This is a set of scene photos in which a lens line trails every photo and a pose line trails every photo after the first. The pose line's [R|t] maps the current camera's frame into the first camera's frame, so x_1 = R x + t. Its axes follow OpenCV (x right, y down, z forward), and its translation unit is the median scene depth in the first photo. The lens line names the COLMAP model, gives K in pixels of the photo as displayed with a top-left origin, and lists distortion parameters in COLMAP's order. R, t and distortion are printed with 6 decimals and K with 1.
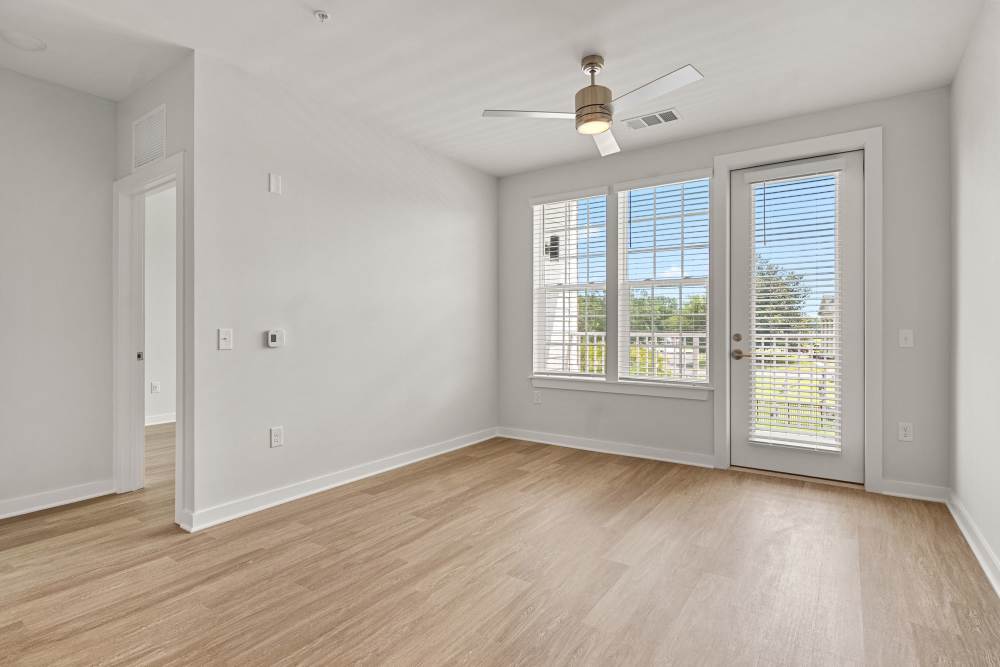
lens RADIAL K [[500.8, 0, 496.6], [0, 500.8, 327.3], [0, 0, 1]] dist [-0.003363, -0.000286]
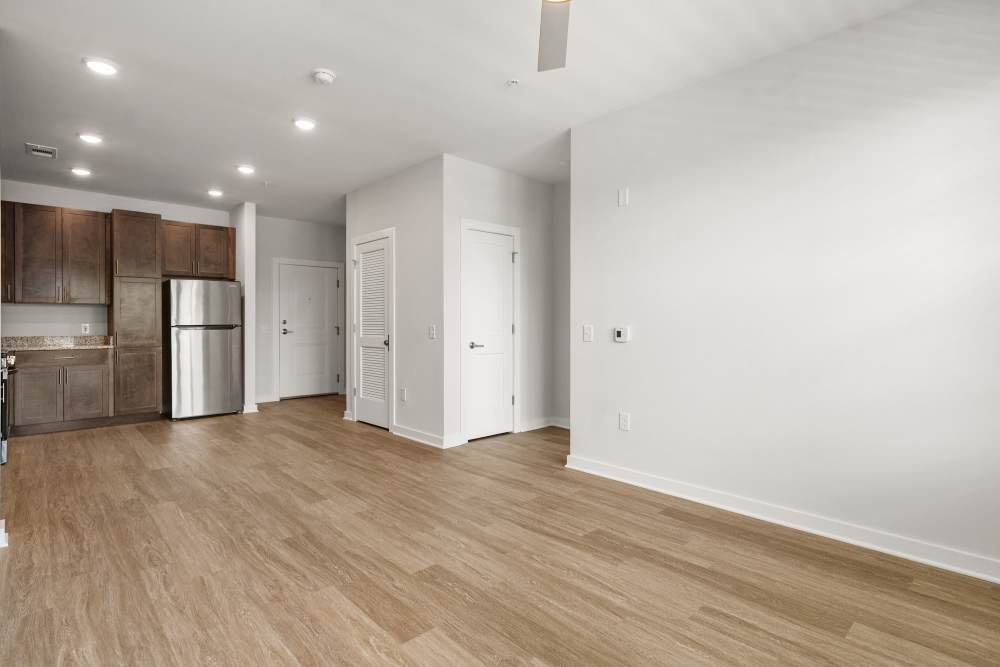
lens RADIAL K [[497.3, 0, 501.4], [0, 497.3, 326.4], [0, 0, 1]] dist [-0.000498, 0.000342]
pose [[-0.206697, 0.006063, -0.978386, 0.658229], [0.001765, 0.999981, 0.005824, -0.002378], [0.978403, -0.000523, -0.206704, 0.889426]]
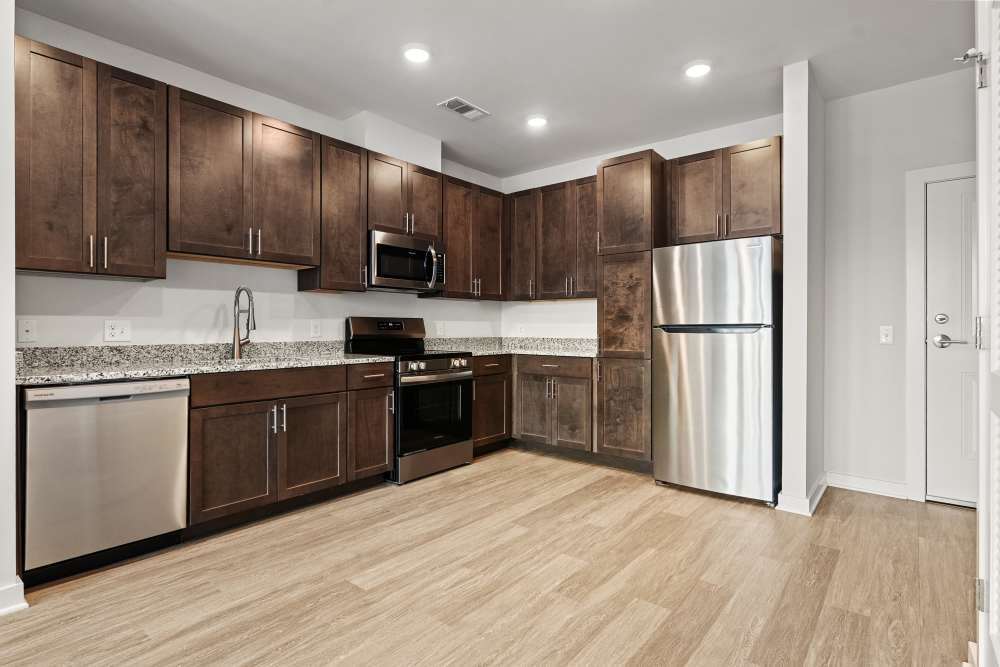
lens RADIAL K [[504.6, 0, 497.3], [0, 504.6, 322.9], [0, 0, 1]] dist [-0.002518, -0.000174]
pose [[-0.996705, -0.000882, 0.081107, -0.512969], [-0.001738, 0.999944, -0.010484, 0.008305], [-0.081093, -0.010590, -0.996650, 0.507921]]
